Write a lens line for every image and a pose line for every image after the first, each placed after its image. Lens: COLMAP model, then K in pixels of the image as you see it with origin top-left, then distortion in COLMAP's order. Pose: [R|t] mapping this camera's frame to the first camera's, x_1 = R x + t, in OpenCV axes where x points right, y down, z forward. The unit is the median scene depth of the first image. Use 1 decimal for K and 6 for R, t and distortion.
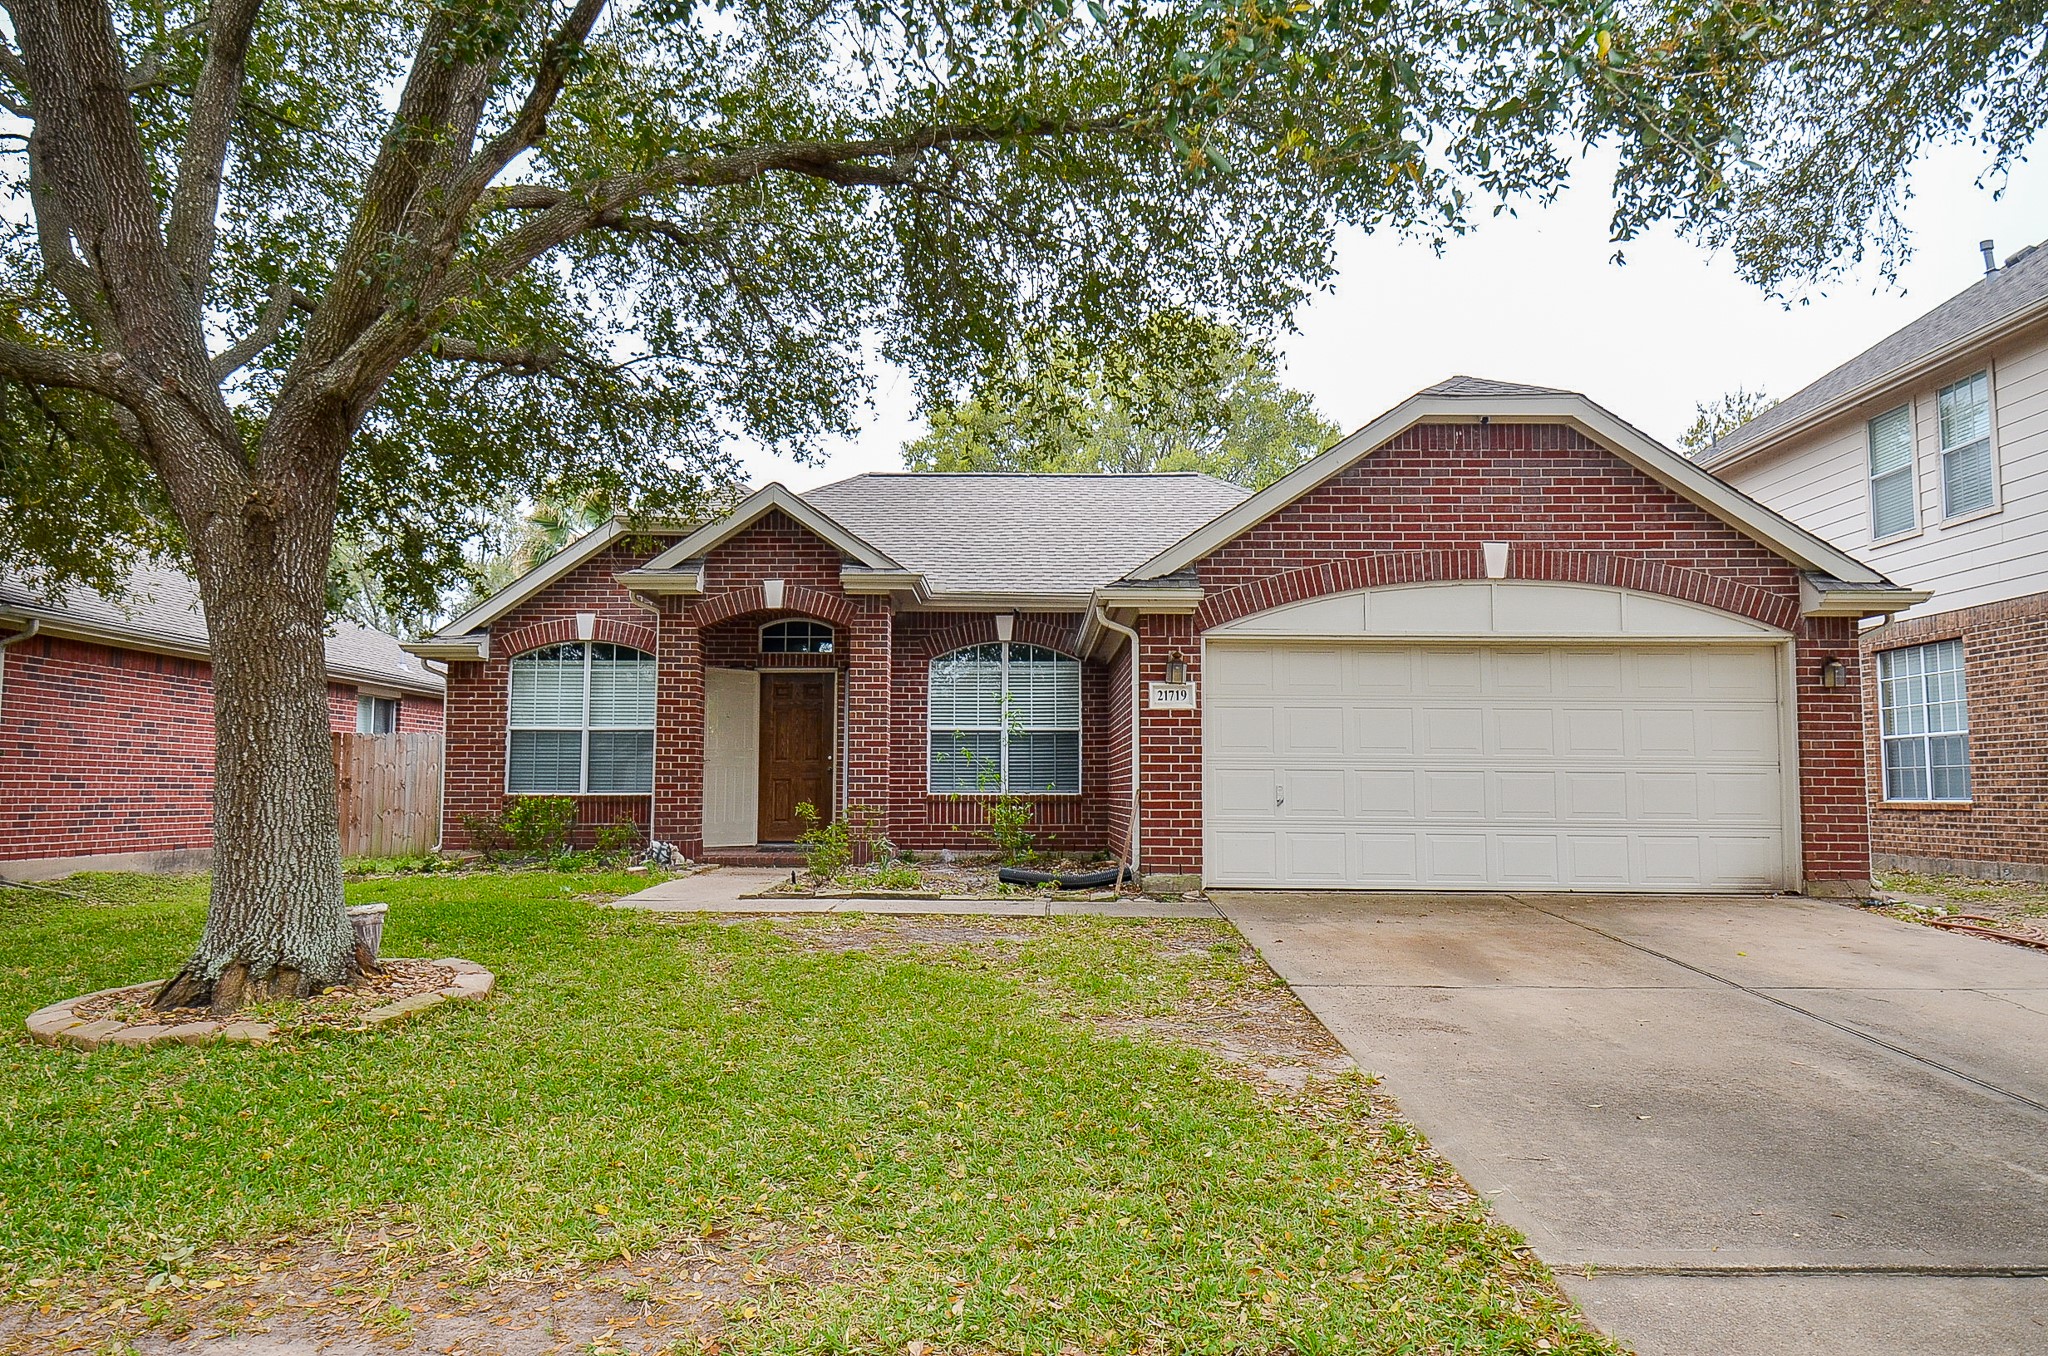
lens RADIAL K [[1479.7, 0, 1024.5], [0, 1479.7, 654.6], [0, 0, 1]] dist [0.038958, 0.001238]
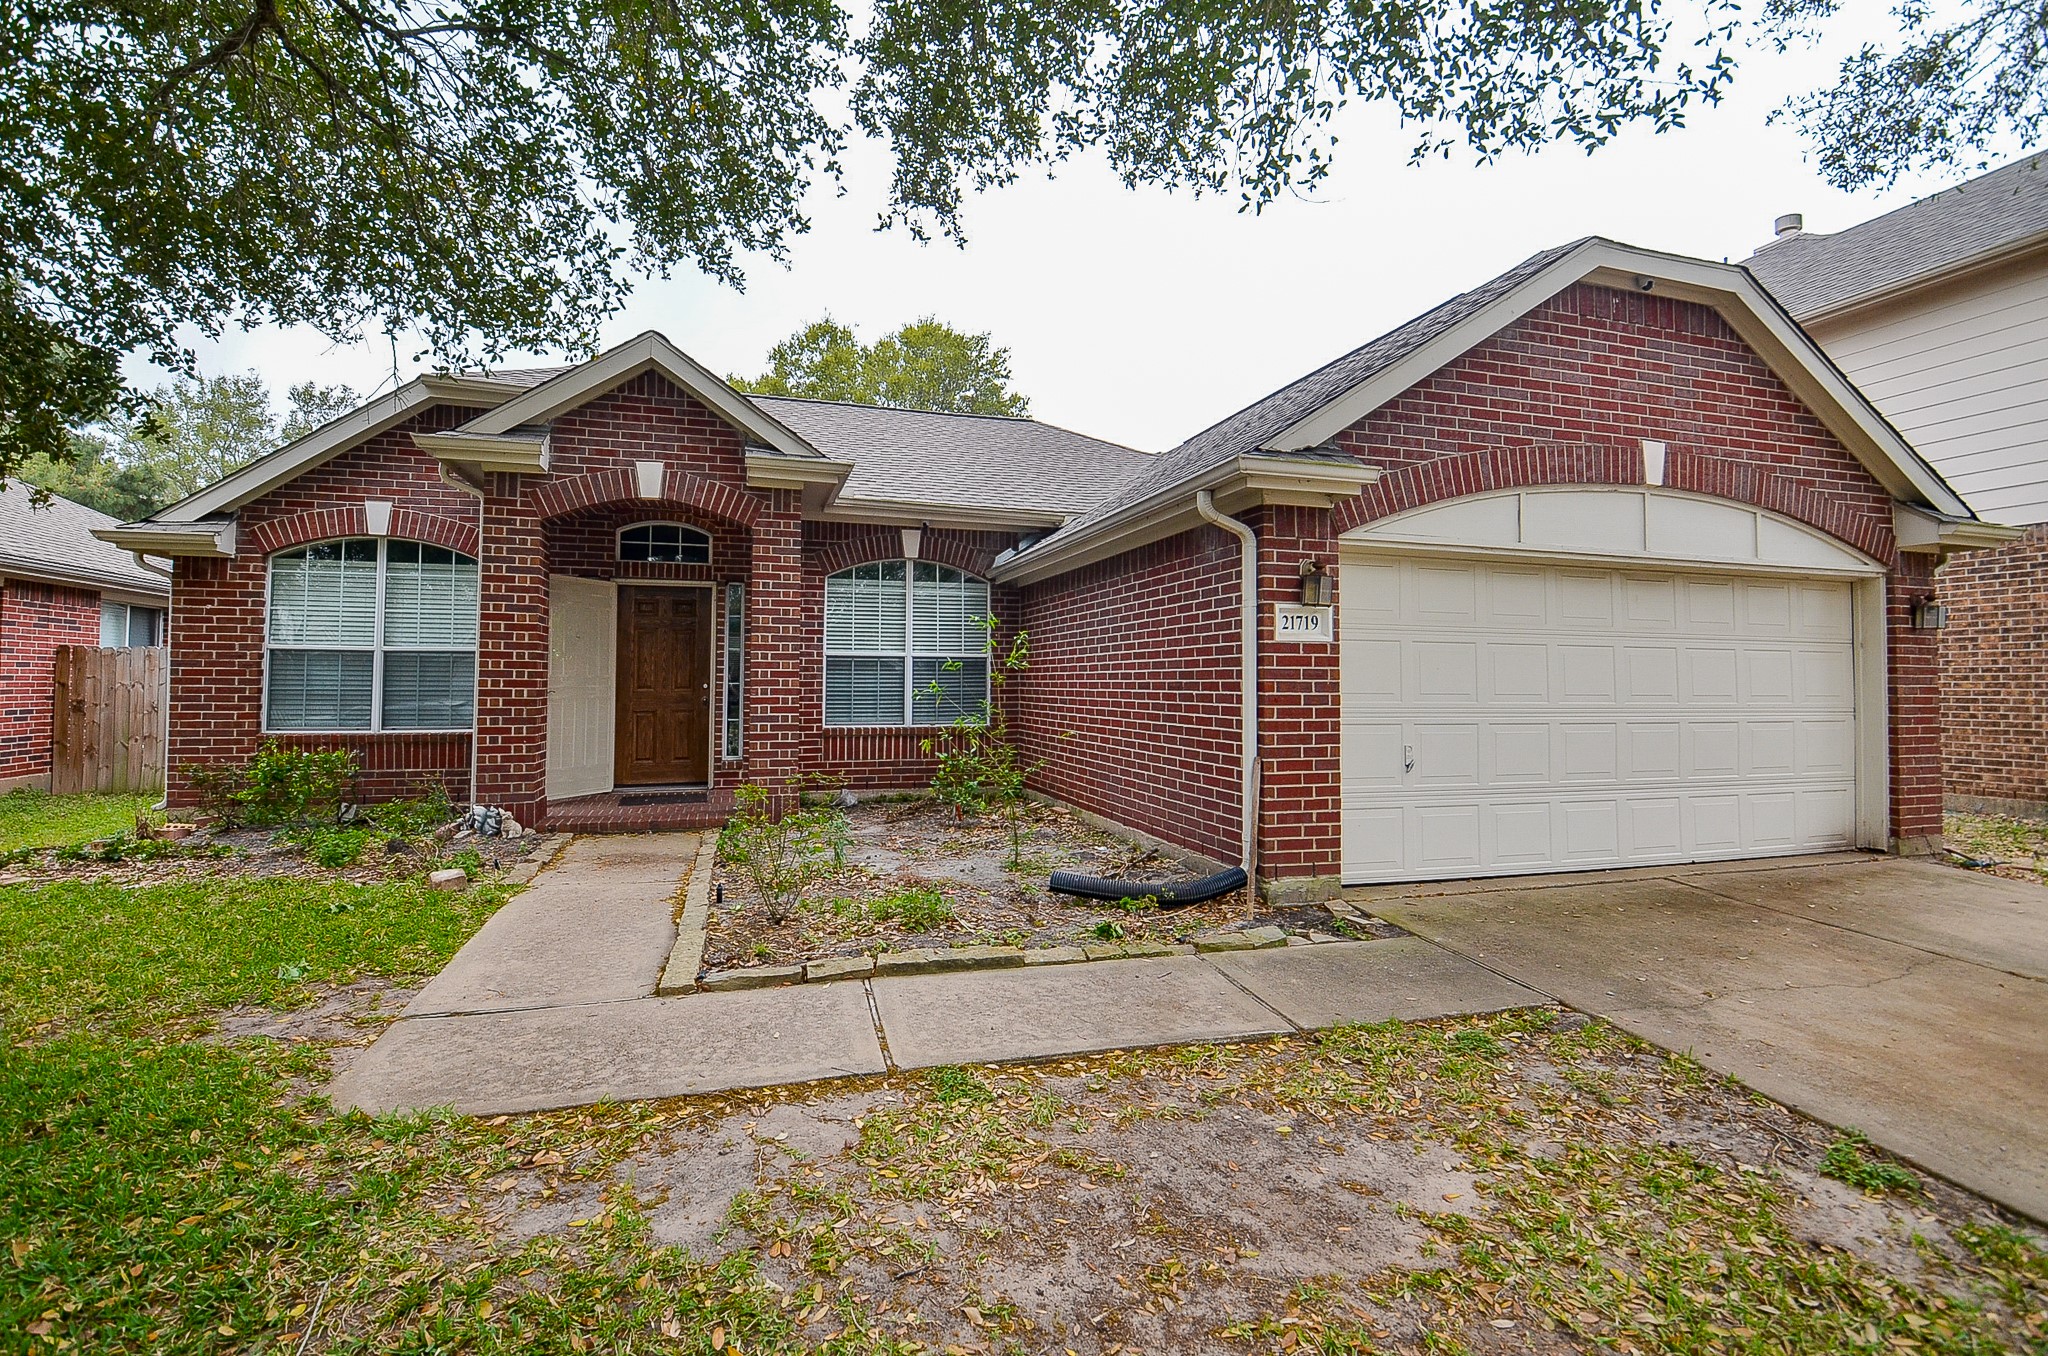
lens RADIAL K [[906.0, 0, 1012.3], [0, 906.0, 647.3], [0, 0, 1]] dist [0.008751, -0.019136]
pose [[0.958964, 0.012994, 0.283229, -0.121967], [-0.028674, 0.998272, 0.051290, 0.016765], [-0.282073, -0.057306, 0.957680, 0.495399]]
